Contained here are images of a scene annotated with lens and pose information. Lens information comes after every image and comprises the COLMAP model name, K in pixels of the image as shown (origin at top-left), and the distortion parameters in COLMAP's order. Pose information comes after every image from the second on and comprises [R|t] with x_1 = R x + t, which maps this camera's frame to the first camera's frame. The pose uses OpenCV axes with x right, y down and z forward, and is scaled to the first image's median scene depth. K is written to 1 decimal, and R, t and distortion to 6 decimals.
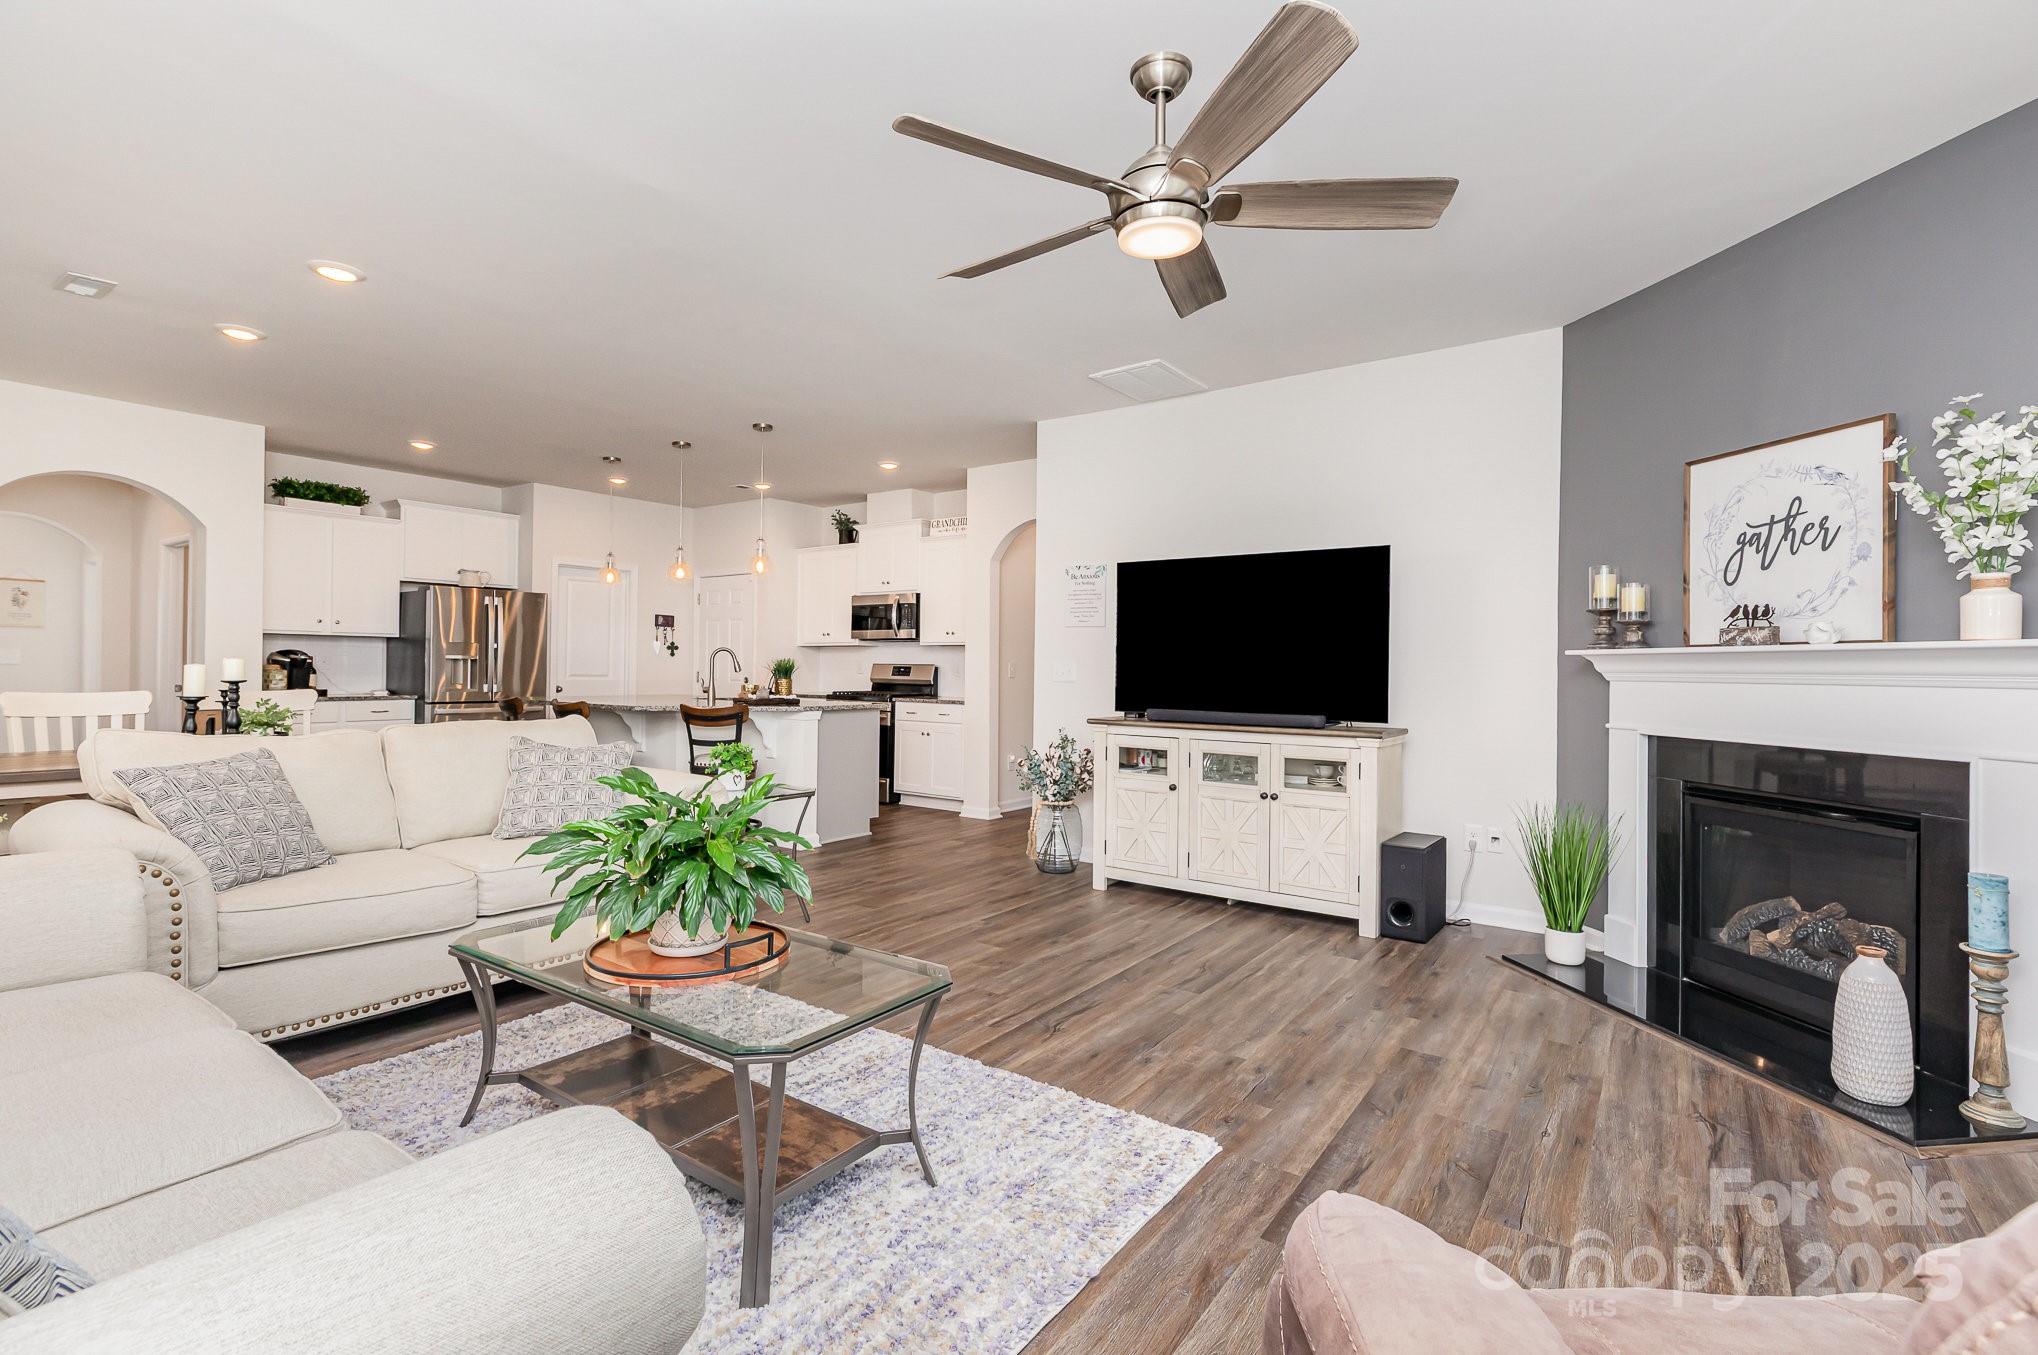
lens RADIAL K [[921.5, 0, 1009.2], [0, 921.5, 670.1], [0, 0, 1]] dist [0.000495, 0.001387]
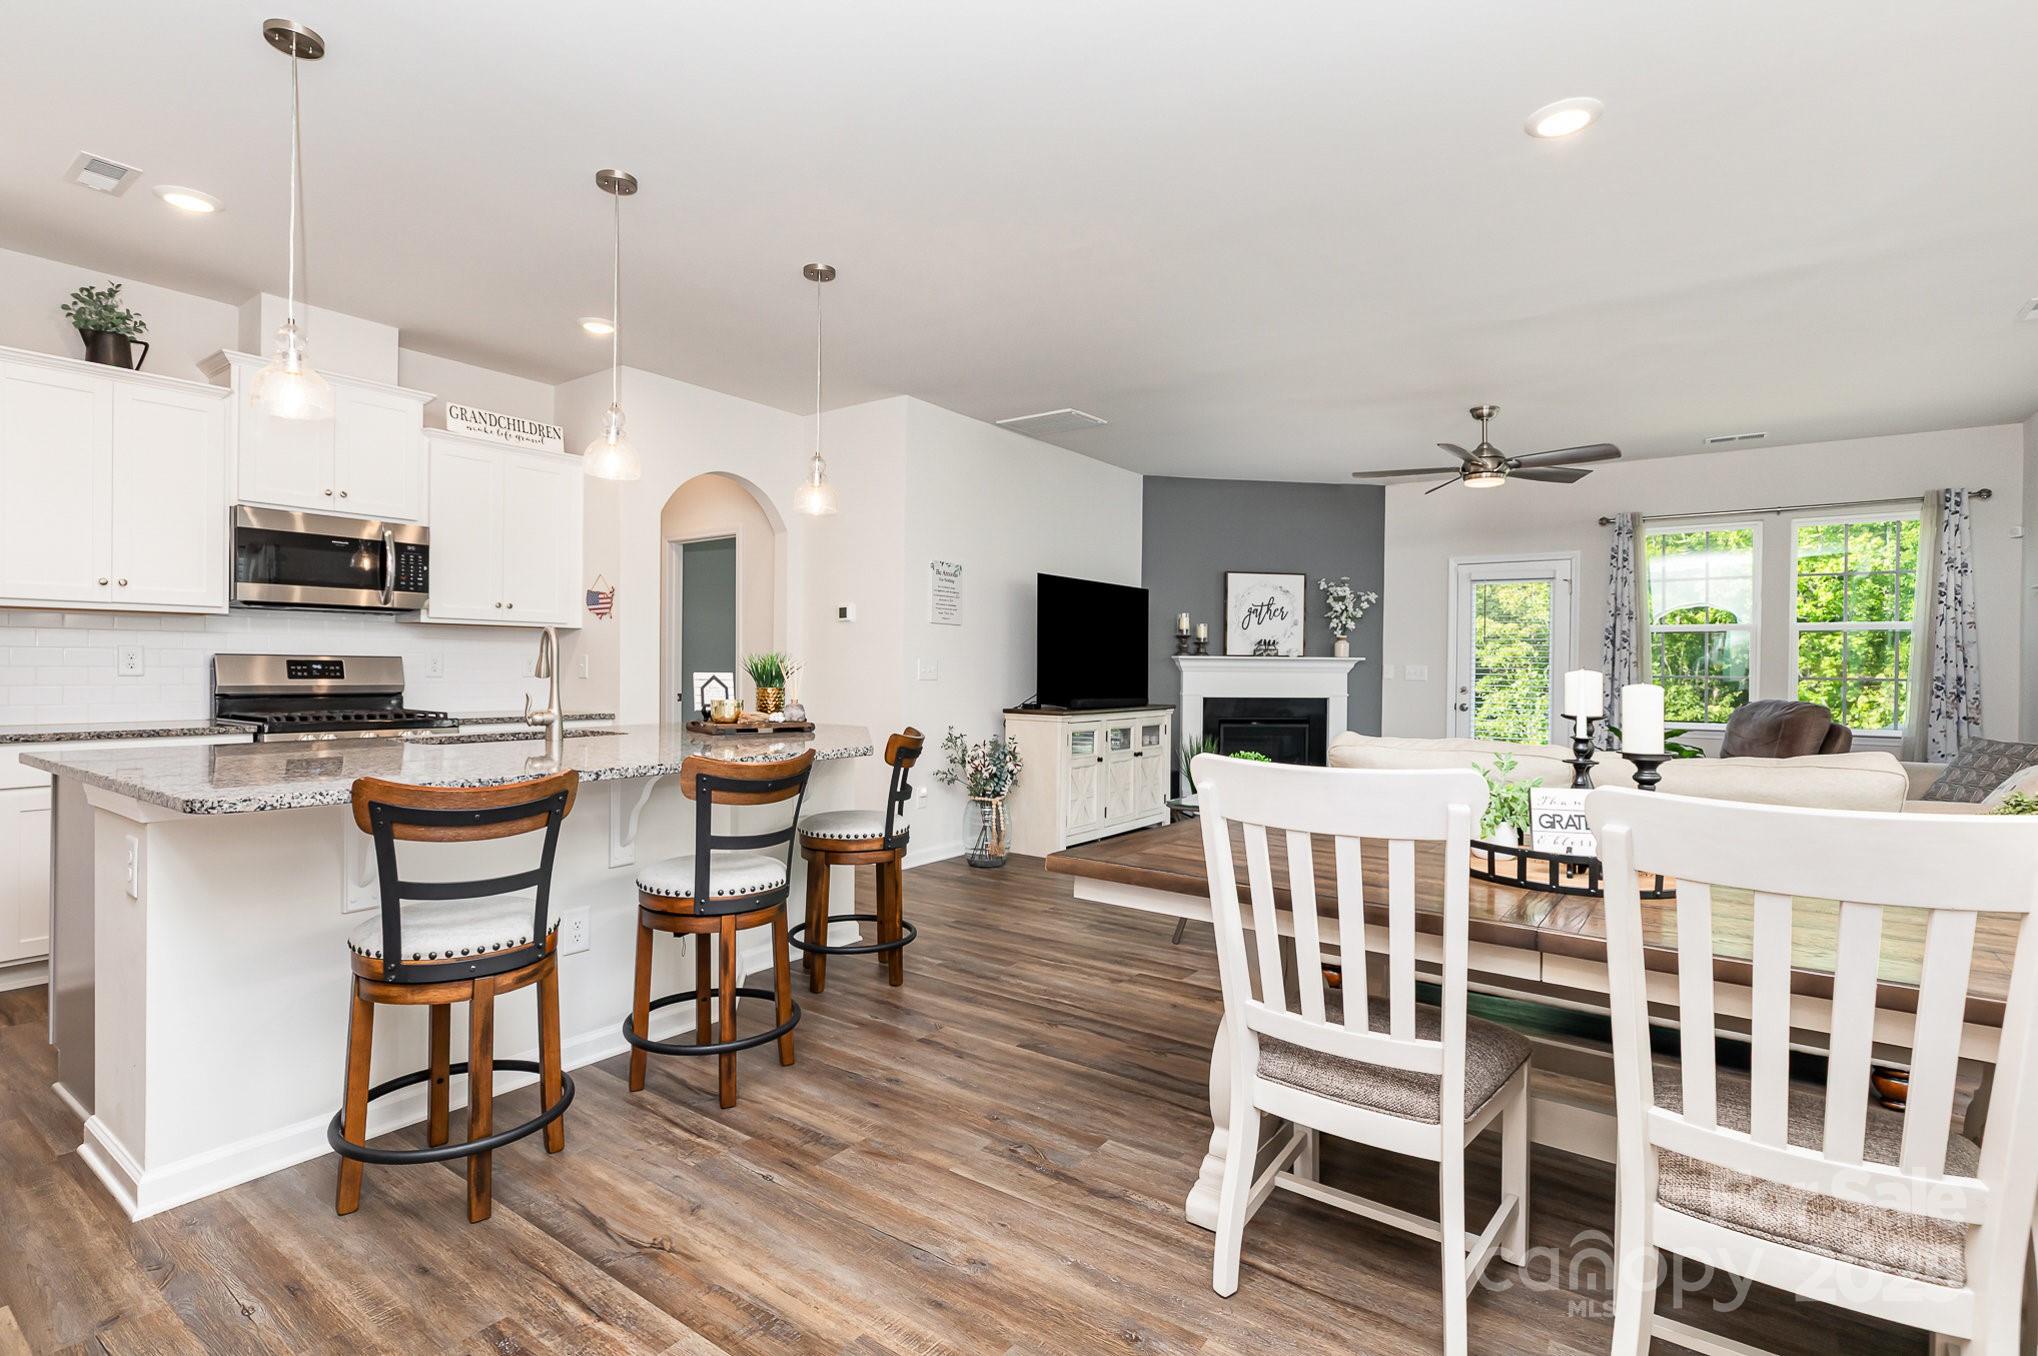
lens RADIAL K [[921.5, 0, 1003.2], [0, 921.5, 673.3], [0, 0, 1]] dist [0.000495, 0.001387]
pose [[0.022592, -0.017759, 0.999587, -1.353079], [-0.005230, 0.999826, 0.017881, -0.017873], [-0.999731, -0.005632, 0.022495, 1.356126]]
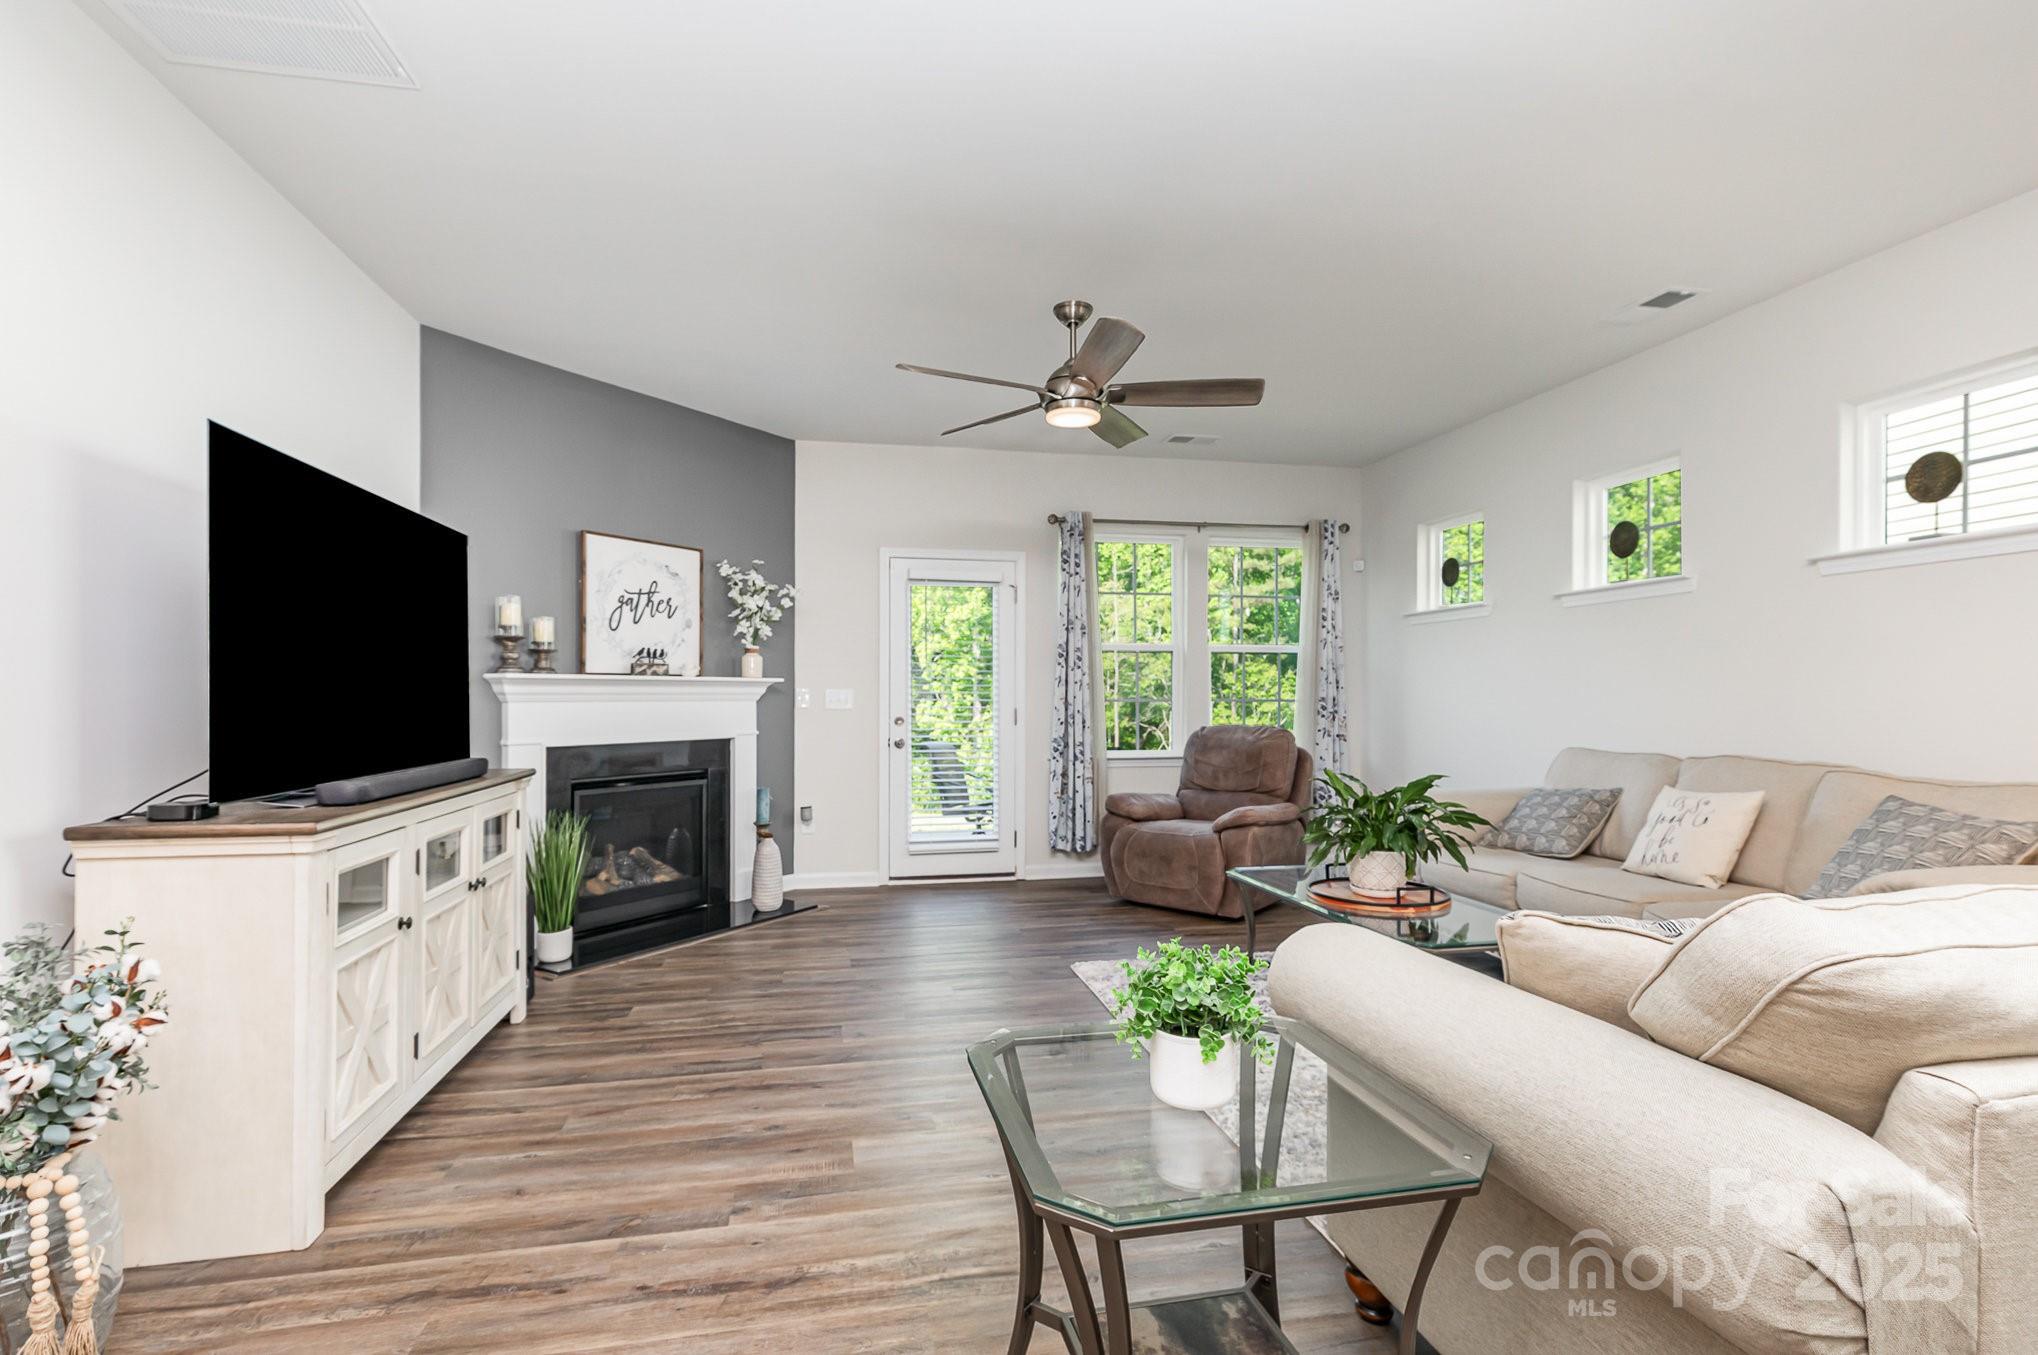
lens RADIAL K [[921.5, 0, 989.0], [0, 921.5, 699.5], [0, 0, 1]] dist [0.000495, 0.001387]
pose [[-0.720939, -0.010829, 0.692914, -0.510435], [-0.003623, 0.999923, 0.011858, -0.006336], [-0.692989, 0.006038, -0.720923, 1.402252]]
